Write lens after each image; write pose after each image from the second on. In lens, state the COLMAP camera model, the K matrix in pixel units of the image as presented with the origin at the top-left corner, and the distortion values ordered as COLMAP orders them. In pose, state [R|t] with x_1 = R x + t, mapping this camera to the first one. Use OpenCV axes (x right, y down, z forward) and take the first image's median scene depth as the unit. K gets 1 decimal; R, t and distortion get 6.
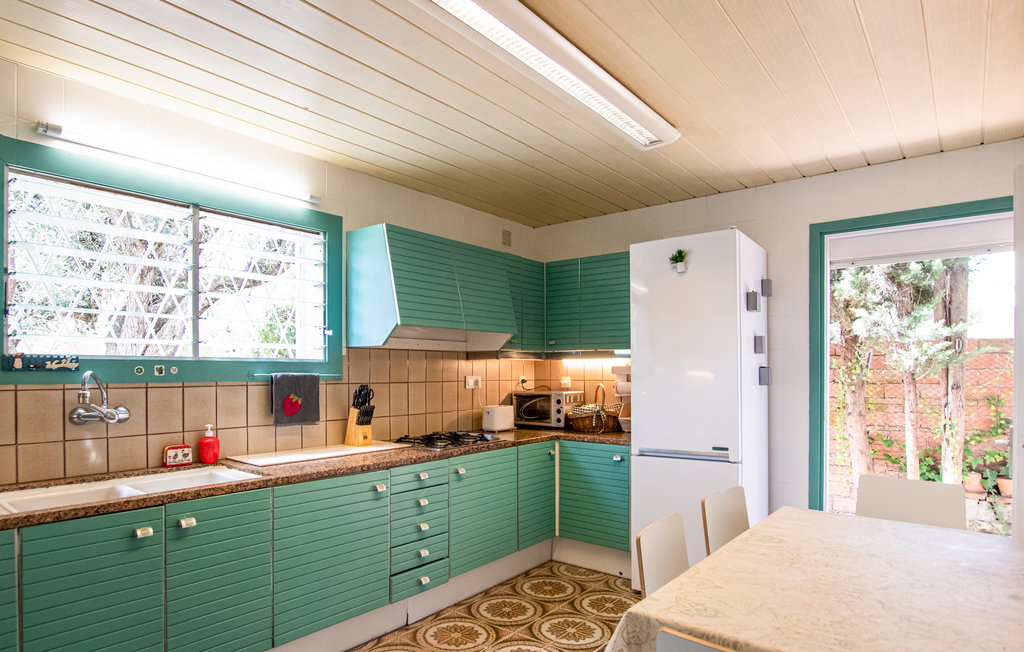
lens RADIAL K [[560.0, 0, 510.4], [0, 560.0, 366.2], [0, 0, 1]] dist [-0.073069, 0.000000]
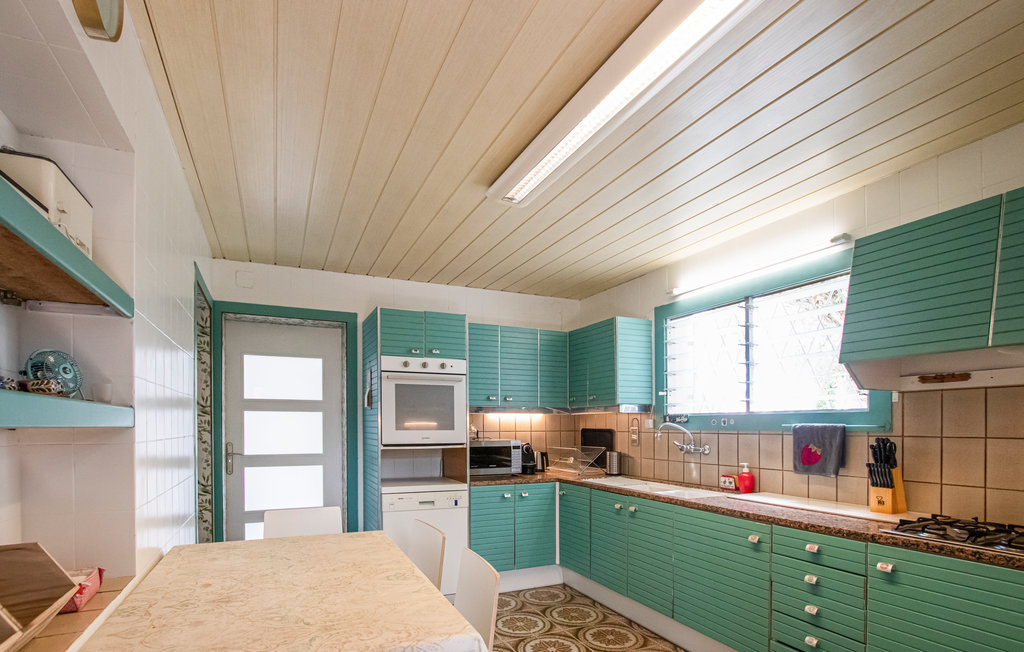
lens RADIAL K [[522.9, 0, 513.9], [0, 522.9, 356.7], [0, 0, 1]] dist [-0.001250, 0.000054]
pose [[-0.434653, -0.110995, -0.893732, 0.829115], [0.013930, 0.991429, -0.129902, 0.007898], [0.900490, -0.068912, -0.429381, 1.025836]]
